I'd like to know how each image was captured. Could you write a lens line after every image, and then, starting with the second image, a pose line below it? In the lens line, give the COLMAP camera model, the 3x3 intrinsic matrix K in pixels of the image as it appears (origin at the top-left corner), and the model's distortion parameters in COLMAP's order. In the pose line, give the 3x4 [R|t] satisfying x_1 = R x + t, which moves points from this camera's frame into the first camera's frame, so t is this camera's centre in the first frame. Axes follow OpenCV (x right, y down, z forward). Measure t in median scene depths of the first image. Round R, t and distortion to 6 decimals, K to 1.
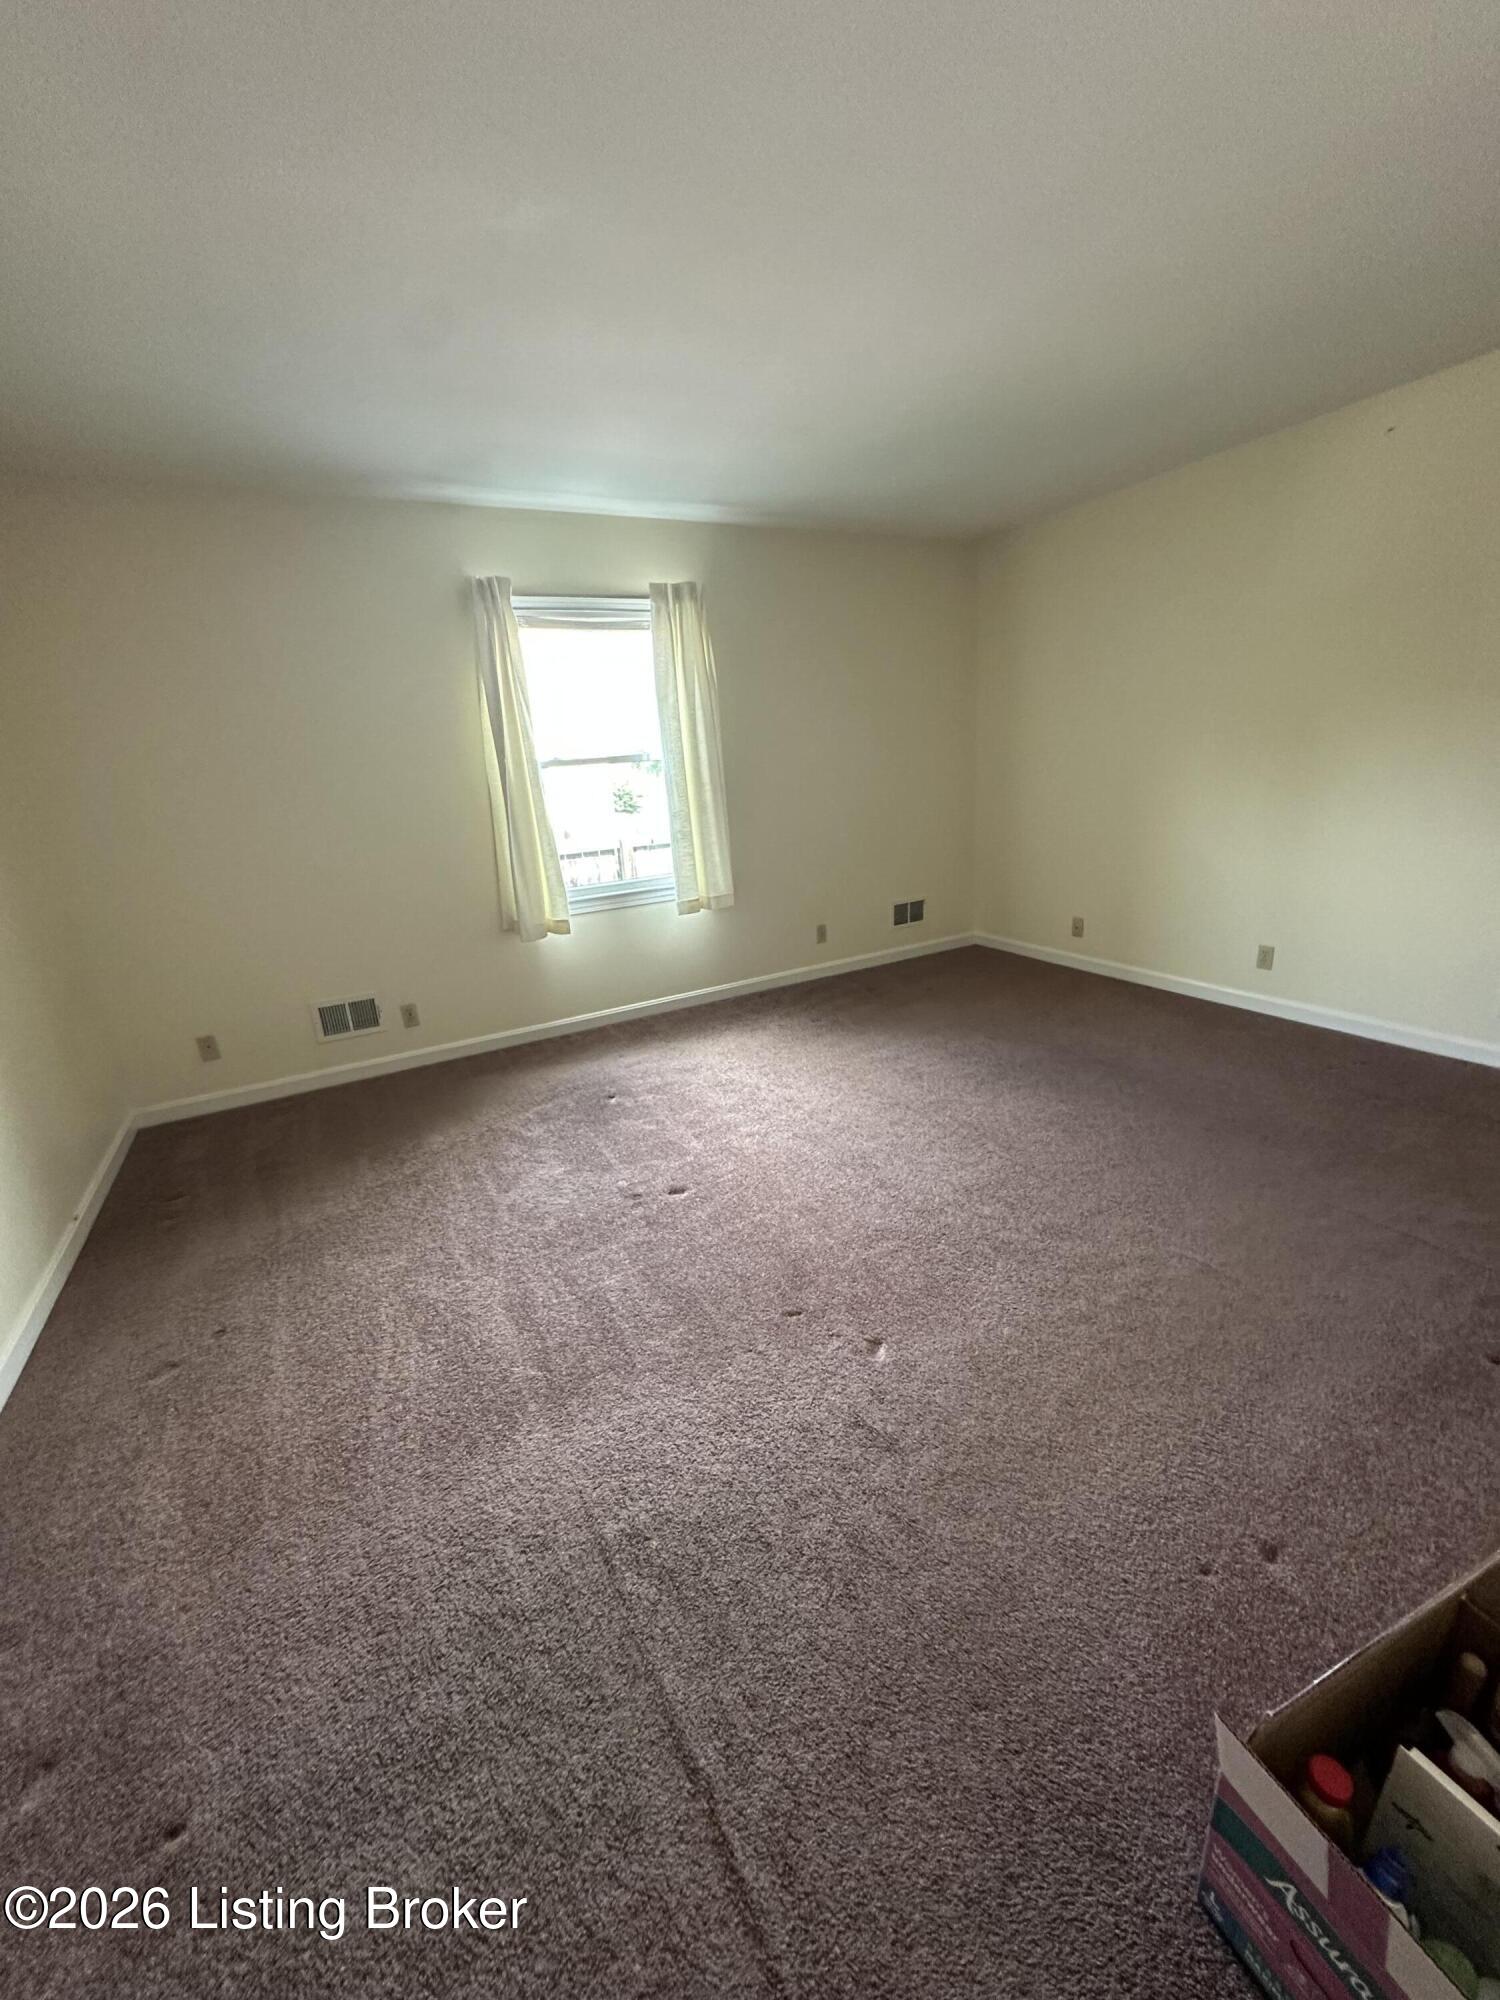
lens RADIAL K [[802.5, 0, 755.4], [0, 802.5, 1000.5], [0, 0, 1]] dist [-0.000247, 0.000508]
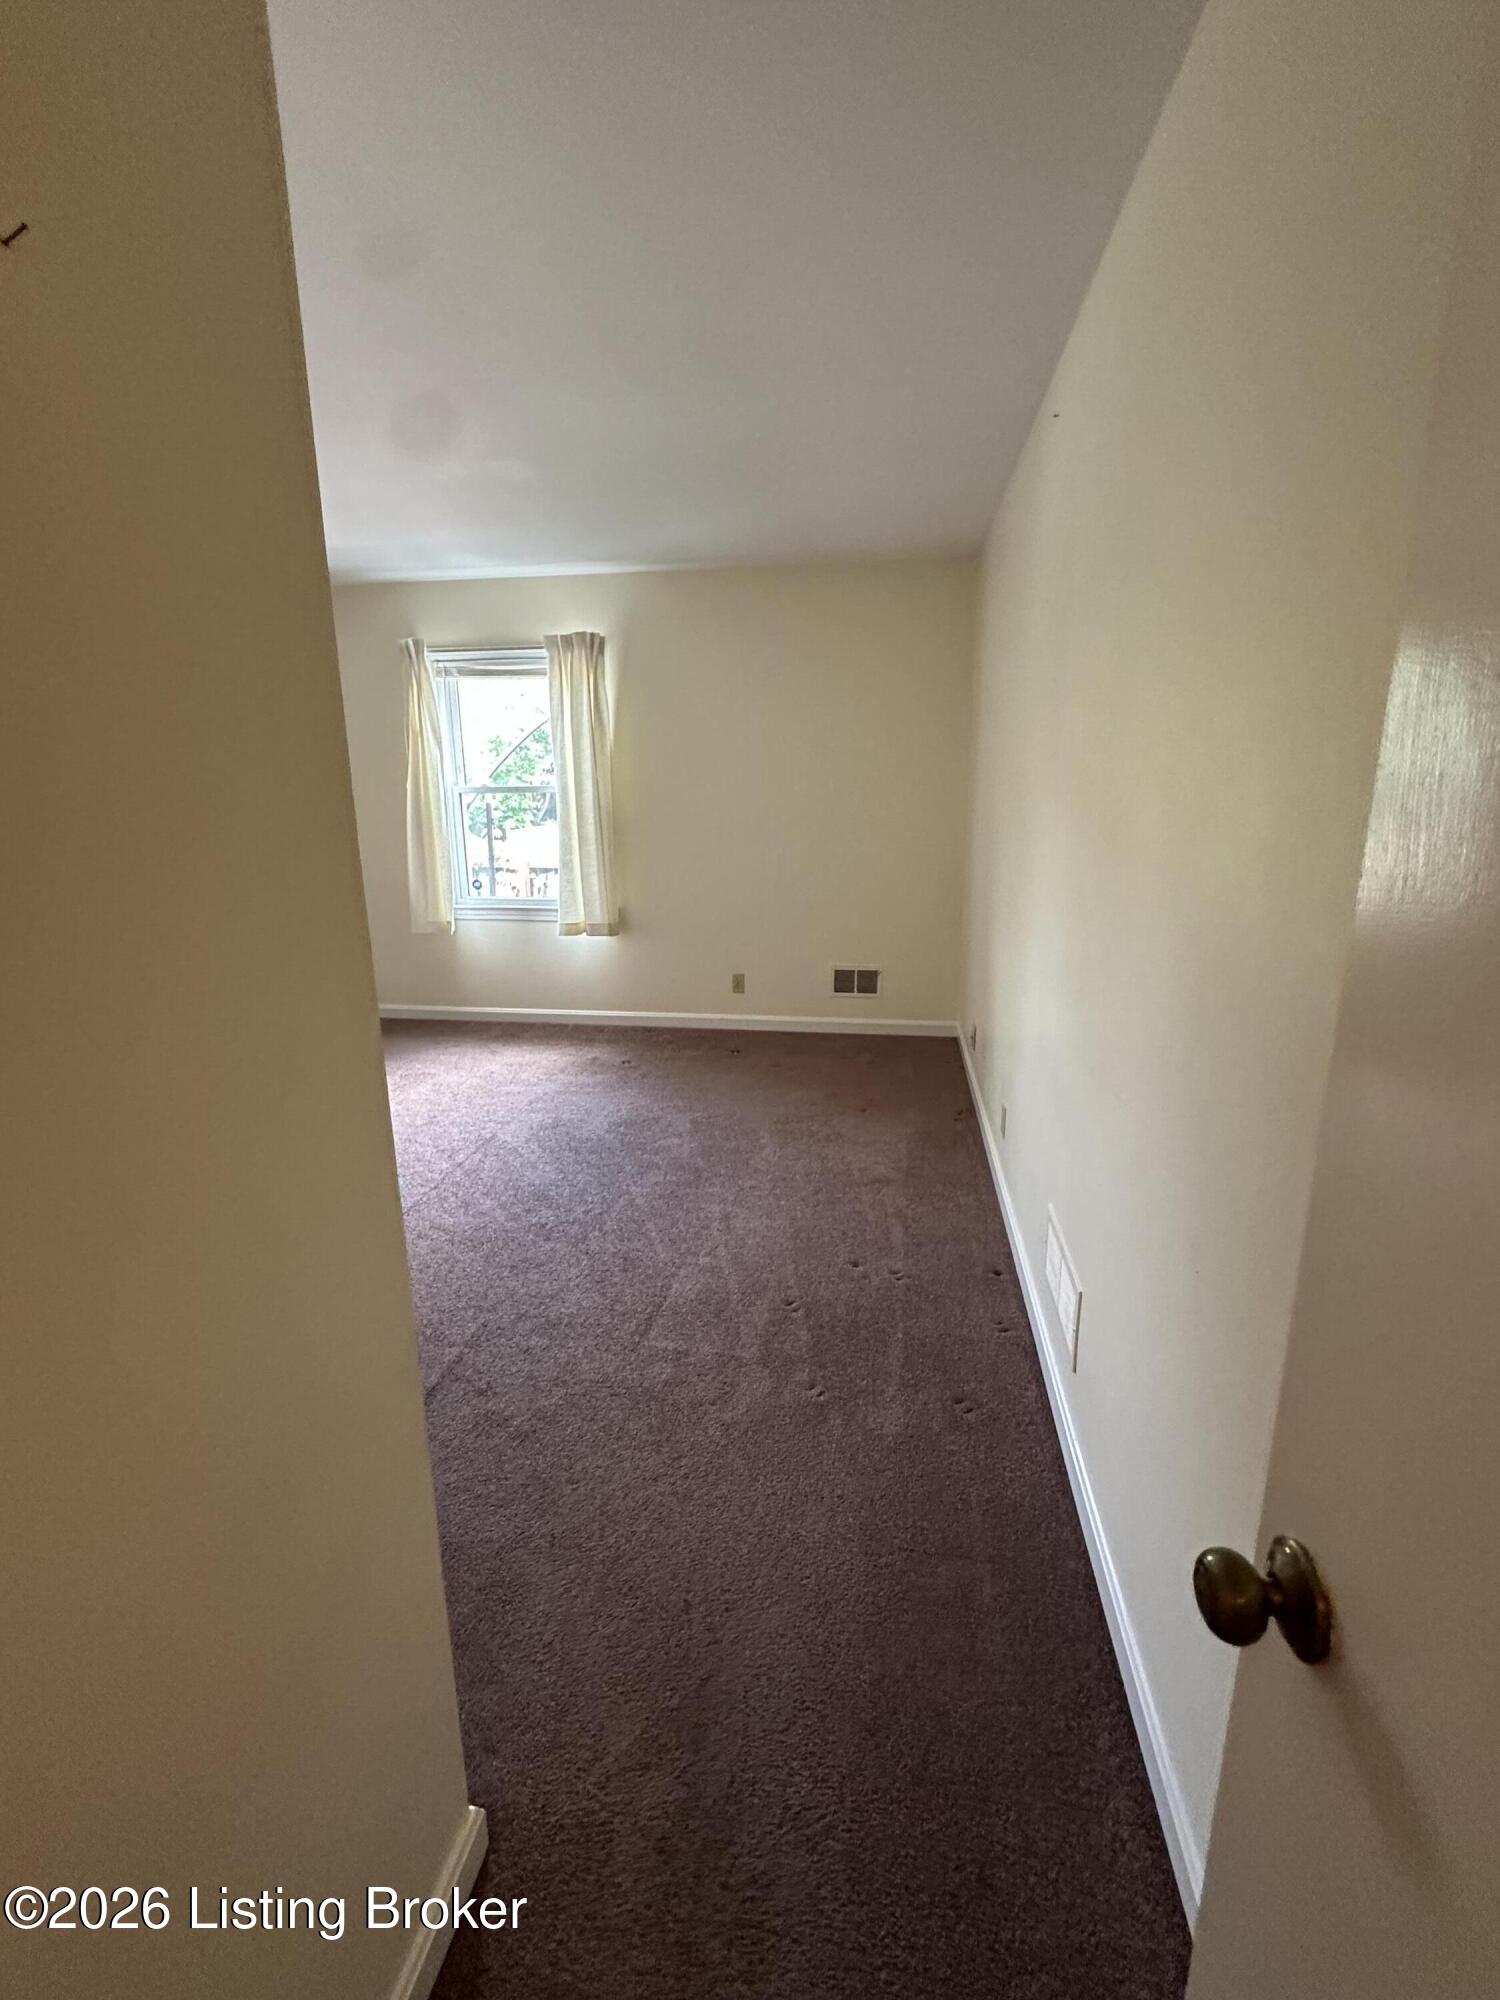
lens RADIAL K [[890.9, 0, 748.6], [0, 890.9, 1009.8], [0, 0, 1]] dist [0.000762, 0.000041]
pose [[0.793465, 0.213017, -0.570120, 0.884334], [-0.221523, 0.973577, 0.055458, -0.144480], [0.566870, 0.082291, 0.819687, 0.191737]]
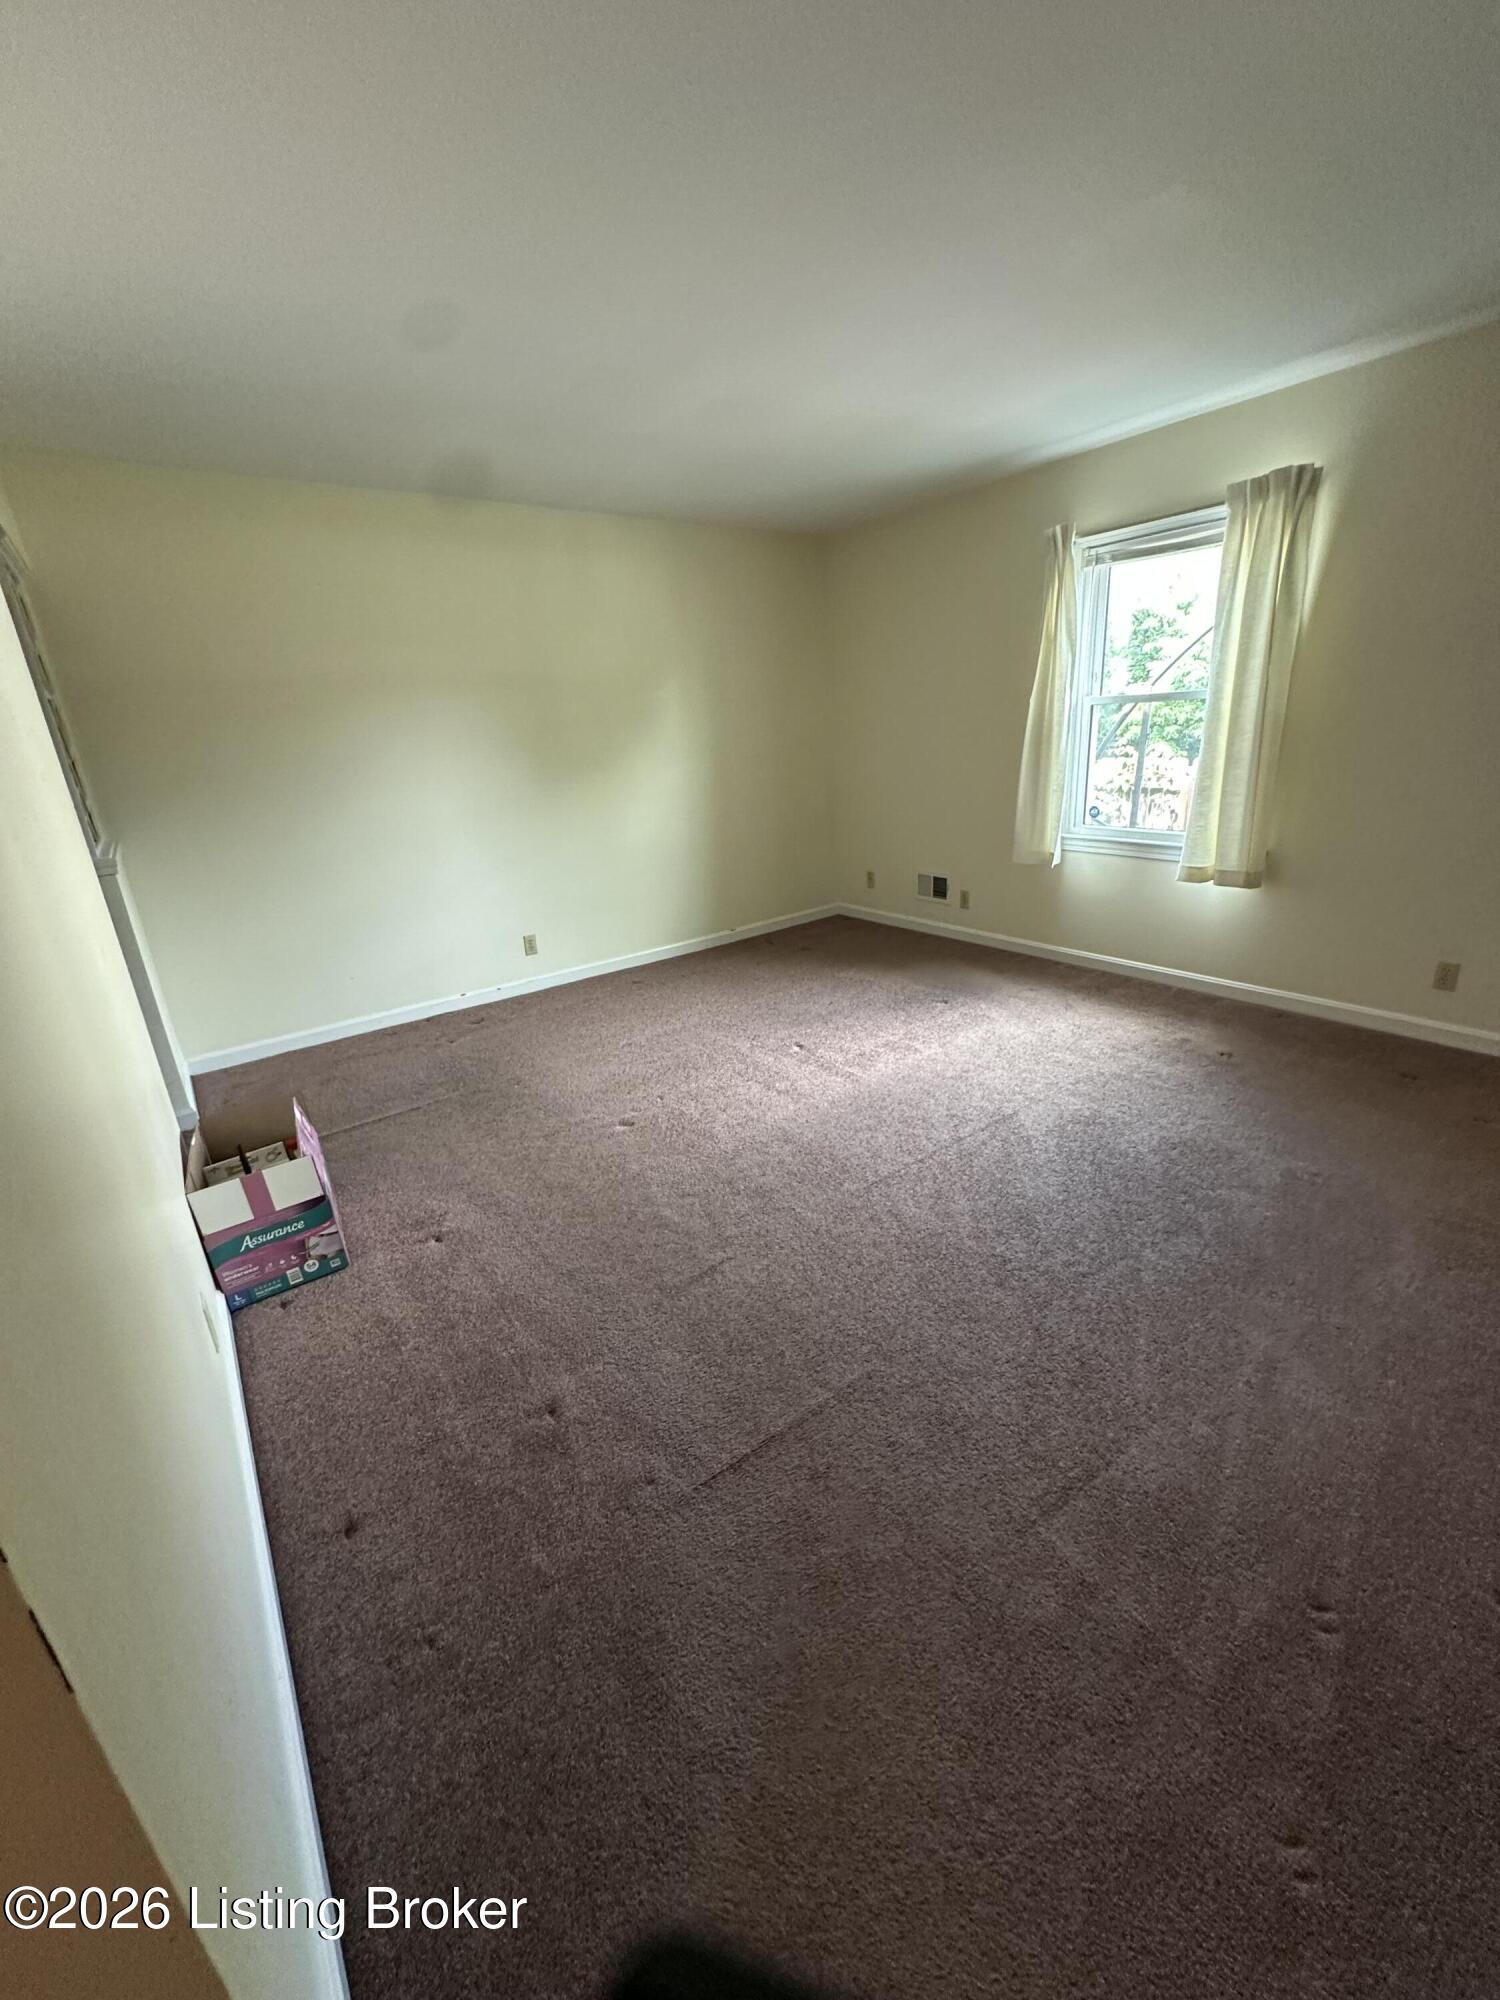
lens RADIAL K [[802.5, 0, 755.4], [0, 802.5, 1000.5], [0, 0, 1]] dist [-0.000247, 0.000508]
pose [[0.146090, 0.382914, -0.912159, 0.755928], [-0.238982, 0.908403, 0.343062, -0.194868], [0.959971, 0.167872, 0.224218, 0.417720]]
